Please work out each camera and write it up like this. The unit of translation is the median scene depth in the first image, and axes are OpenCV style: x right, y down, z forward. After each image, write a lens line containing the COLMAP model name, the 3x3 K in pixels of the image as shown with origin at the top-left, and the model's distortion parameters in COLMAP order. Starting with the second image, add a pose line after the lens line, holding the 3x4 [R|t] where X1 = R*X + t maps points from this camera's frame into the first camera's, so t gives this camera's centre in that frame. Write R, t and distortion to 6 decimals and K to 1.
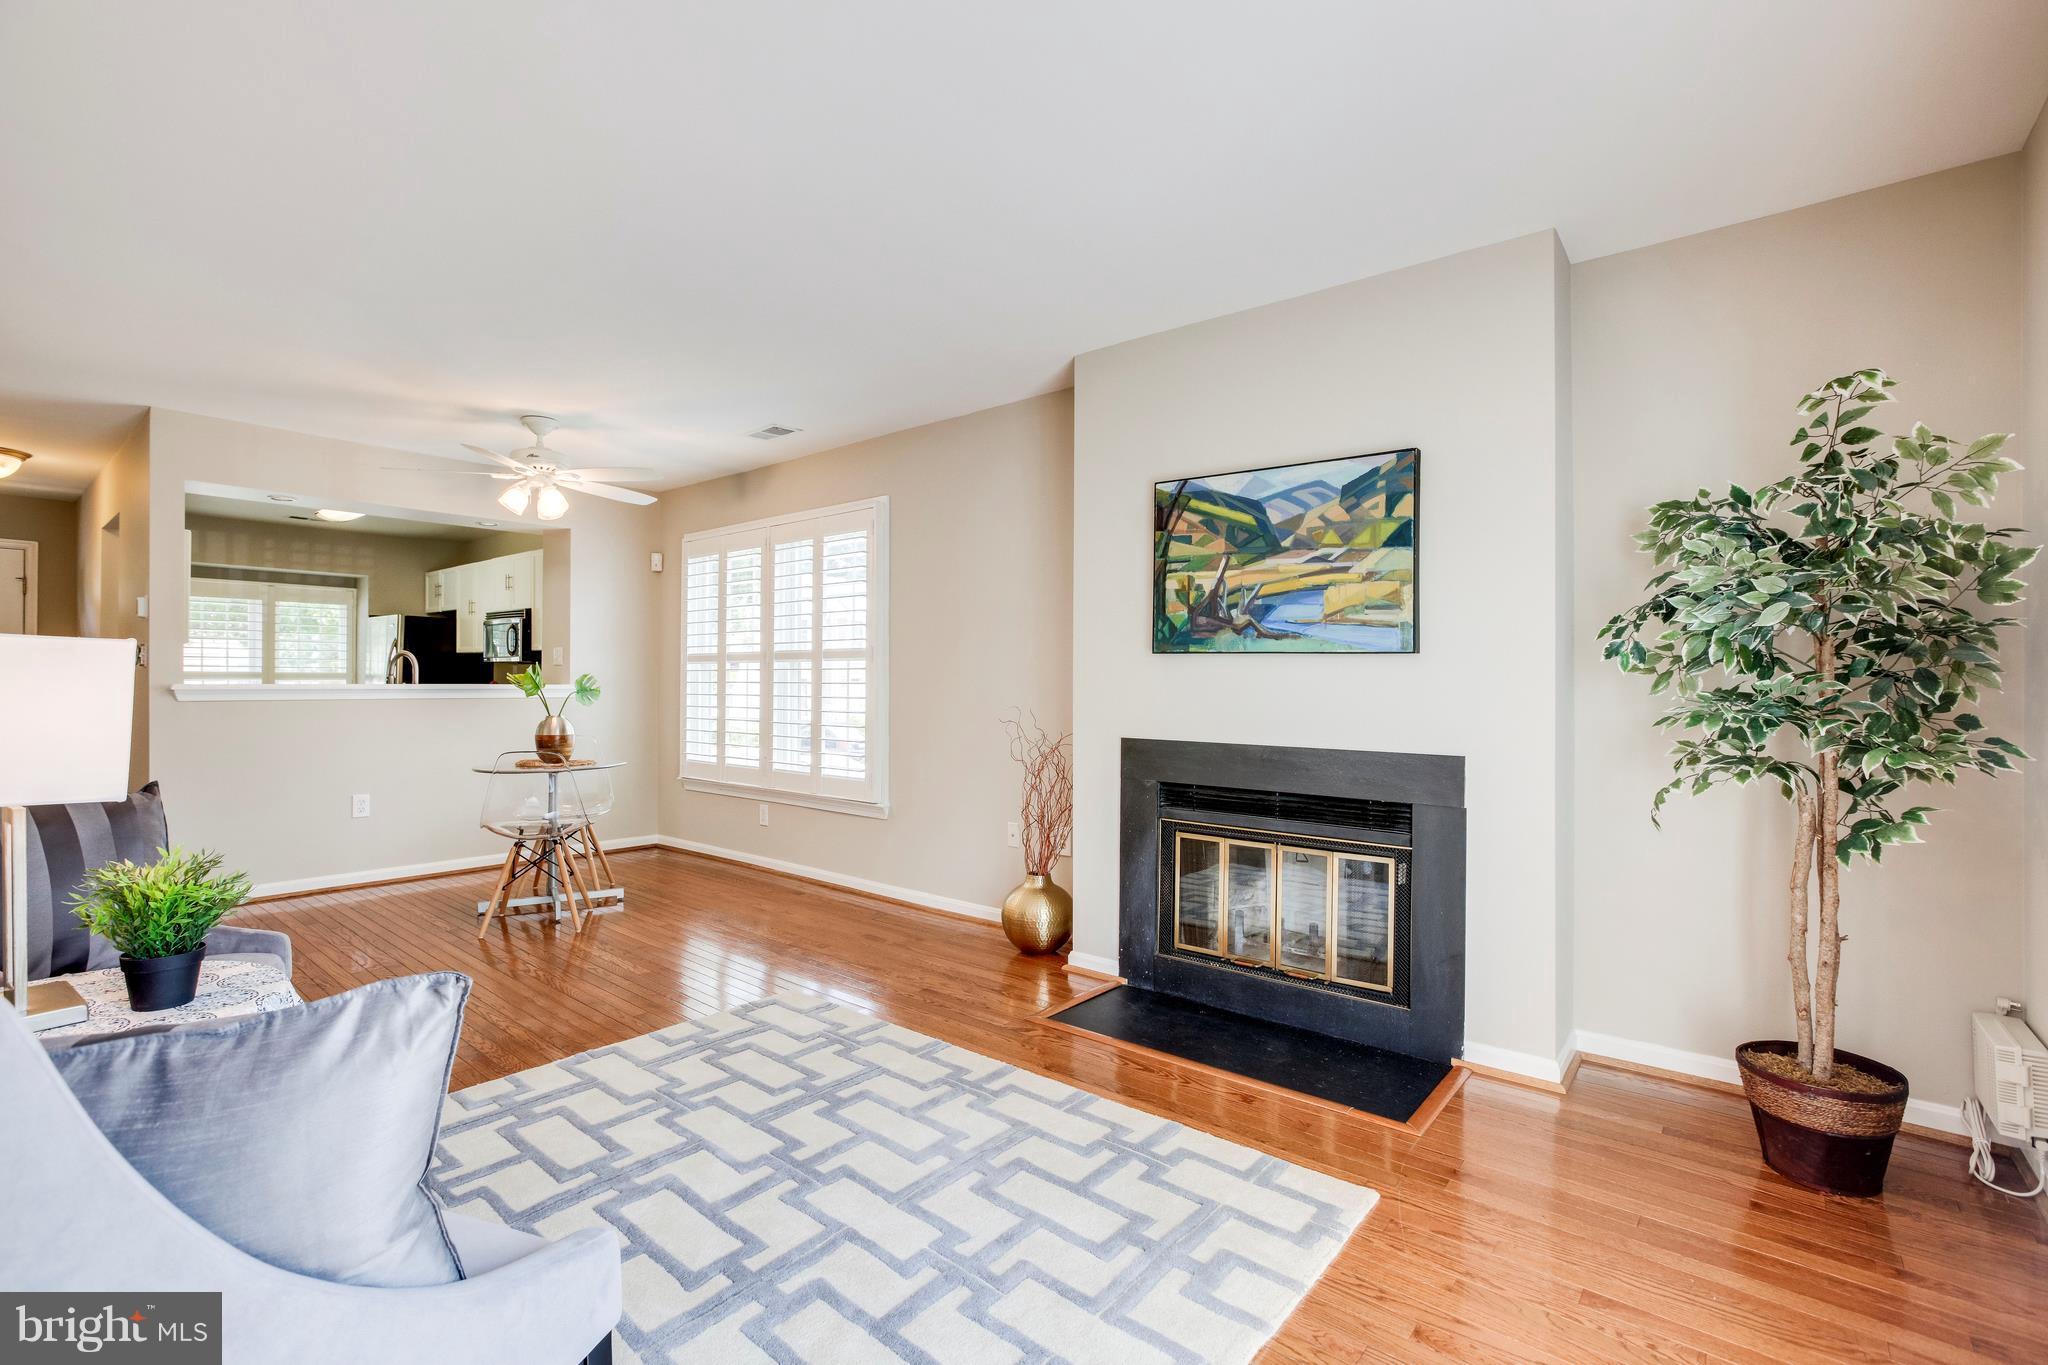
lens RADIAL K [[923.9, 0, 1022.9], [0, 923.9, 671.3], [0, 0, 1]] dist [-0.039544, 0.022373]
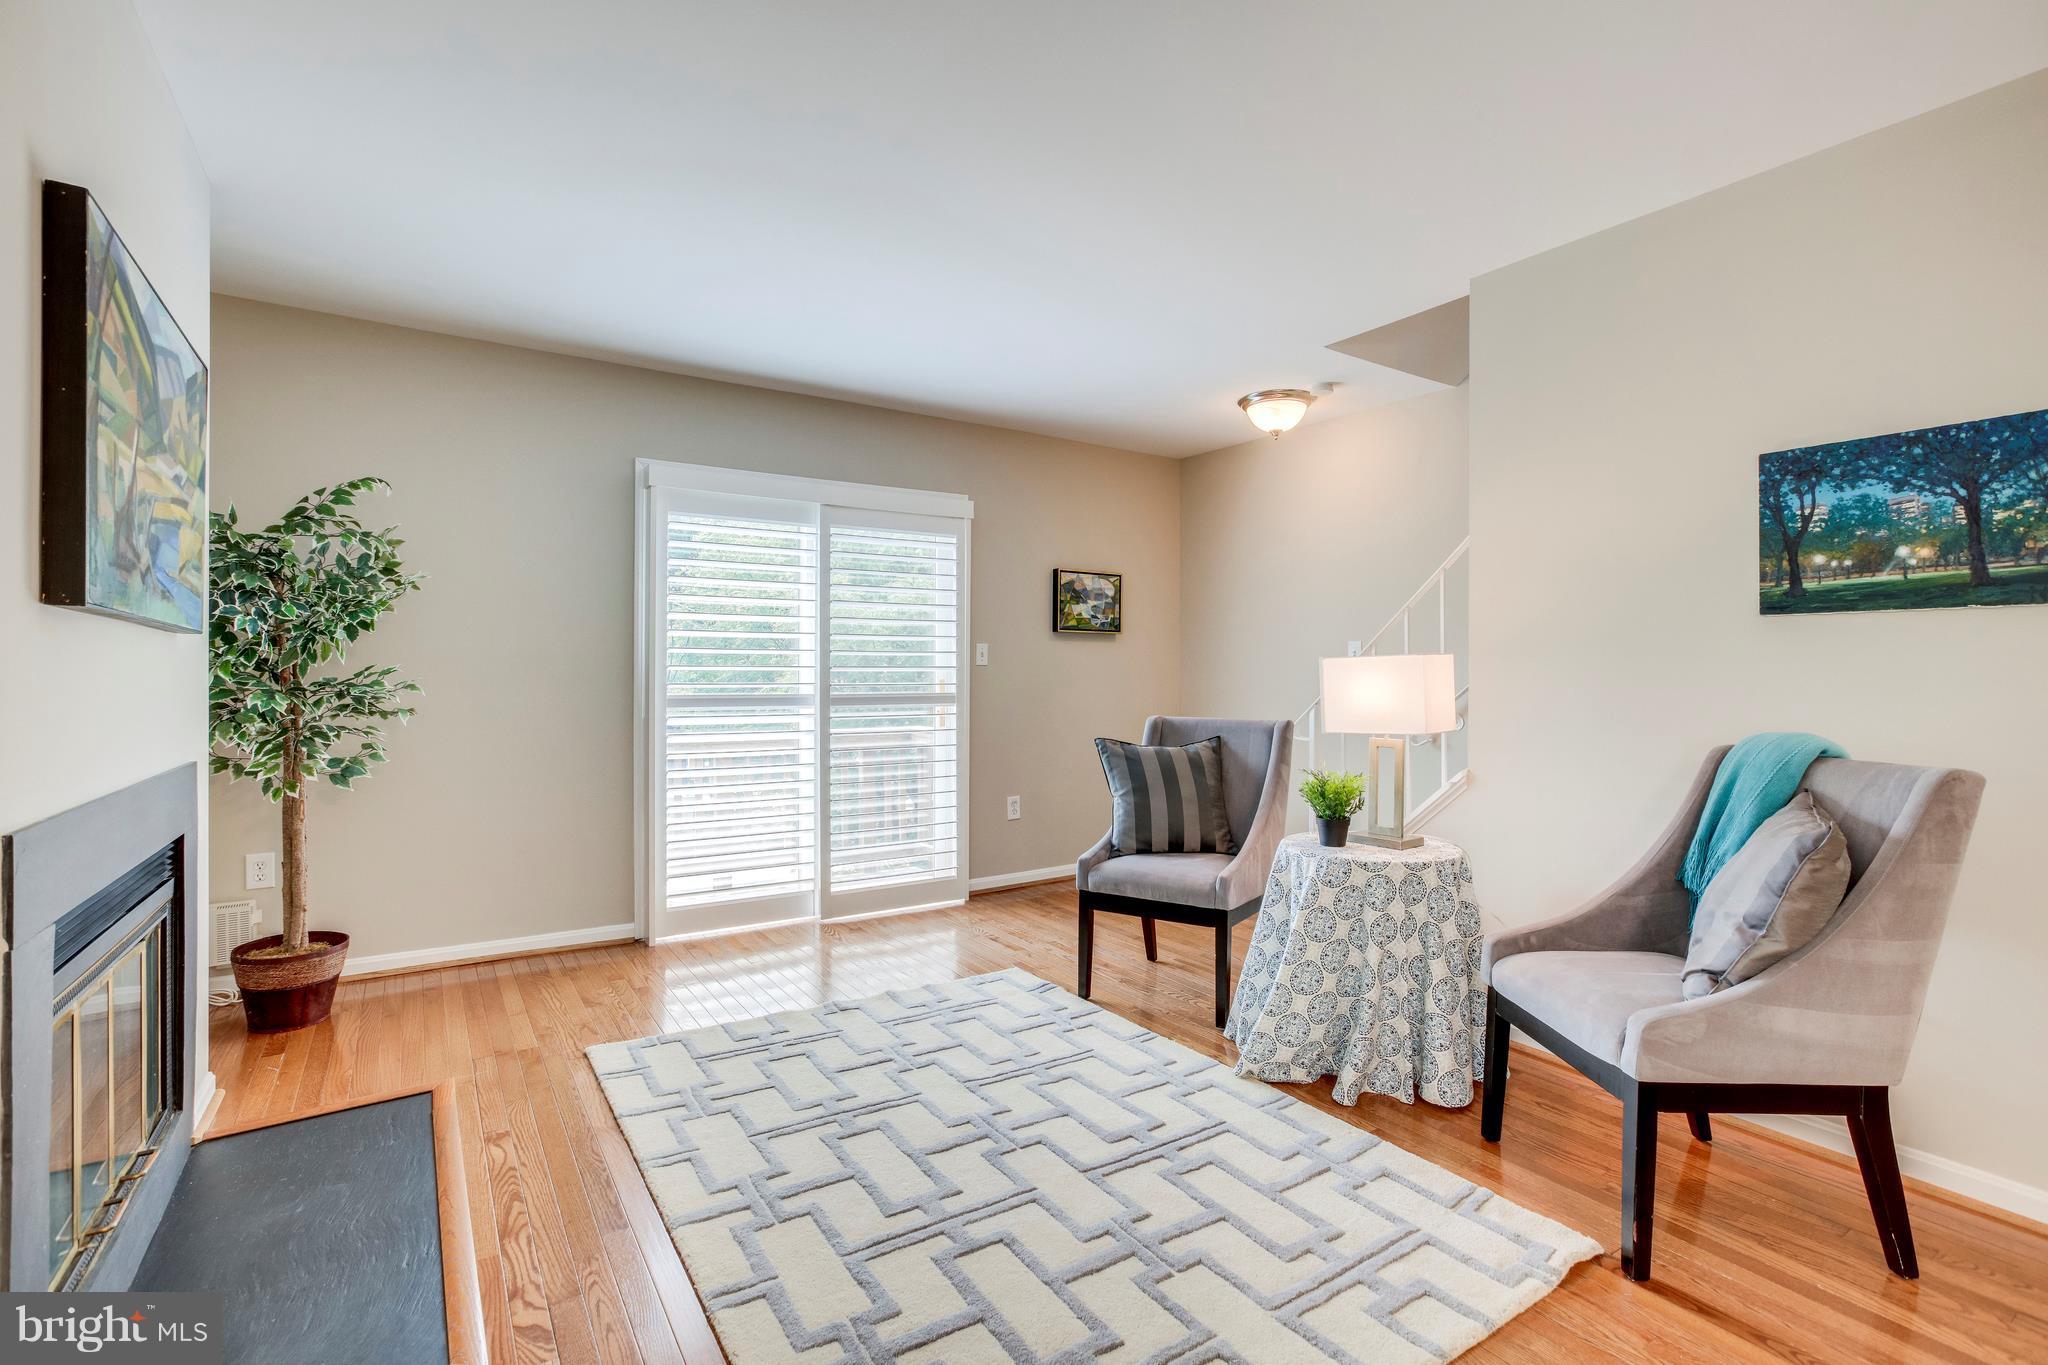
lens RADIAL K [[923.9, 0, 1022.9], [0, 923.9, 671.3], [0, 0, 1]] dist [-0.039544, 0.022373]
pose [[-0.950031, -0.010715, 0.311971, -0.419388], [-0.014573, 0.999843, -0.010036, 0.010062], [-0.311815, -0.014080, -0.950038, 1.374426]]
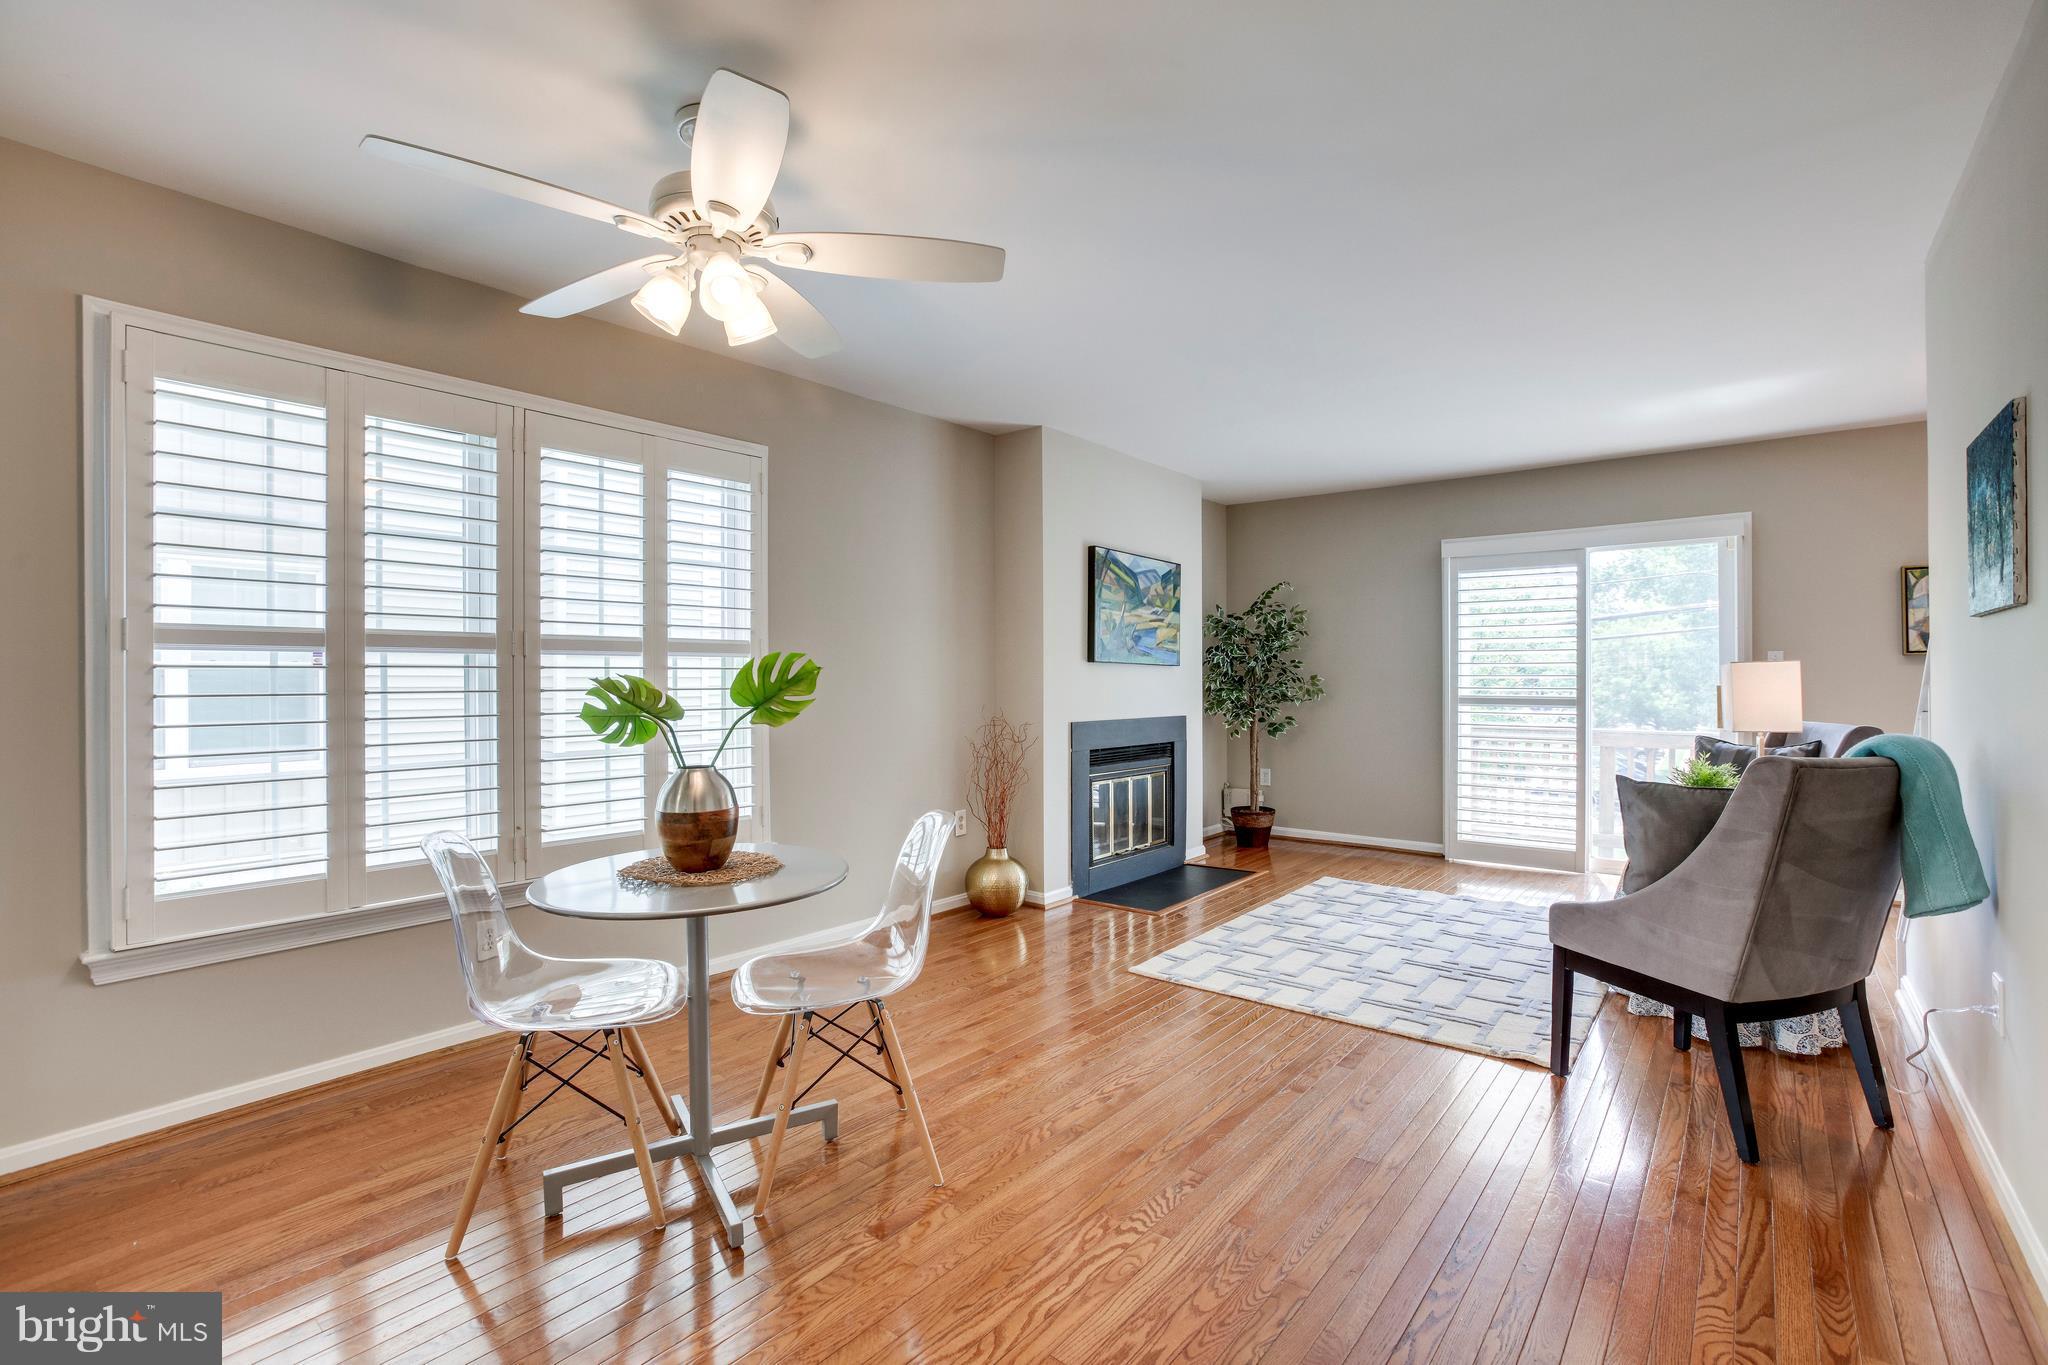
lens RADIAL K [[923.9, 0, 1022.9], [0, 923.9, 671.3], [0, 0, 1]] dist [-0.039544, 0.022373]
pose [[-0.011651, 0.001478, 0.999931, -1.447784], [-0.007419, 0.999971, -0.001565, -0.001699], [-0.999905, -0.007437, -0.011640, 1.237351]]
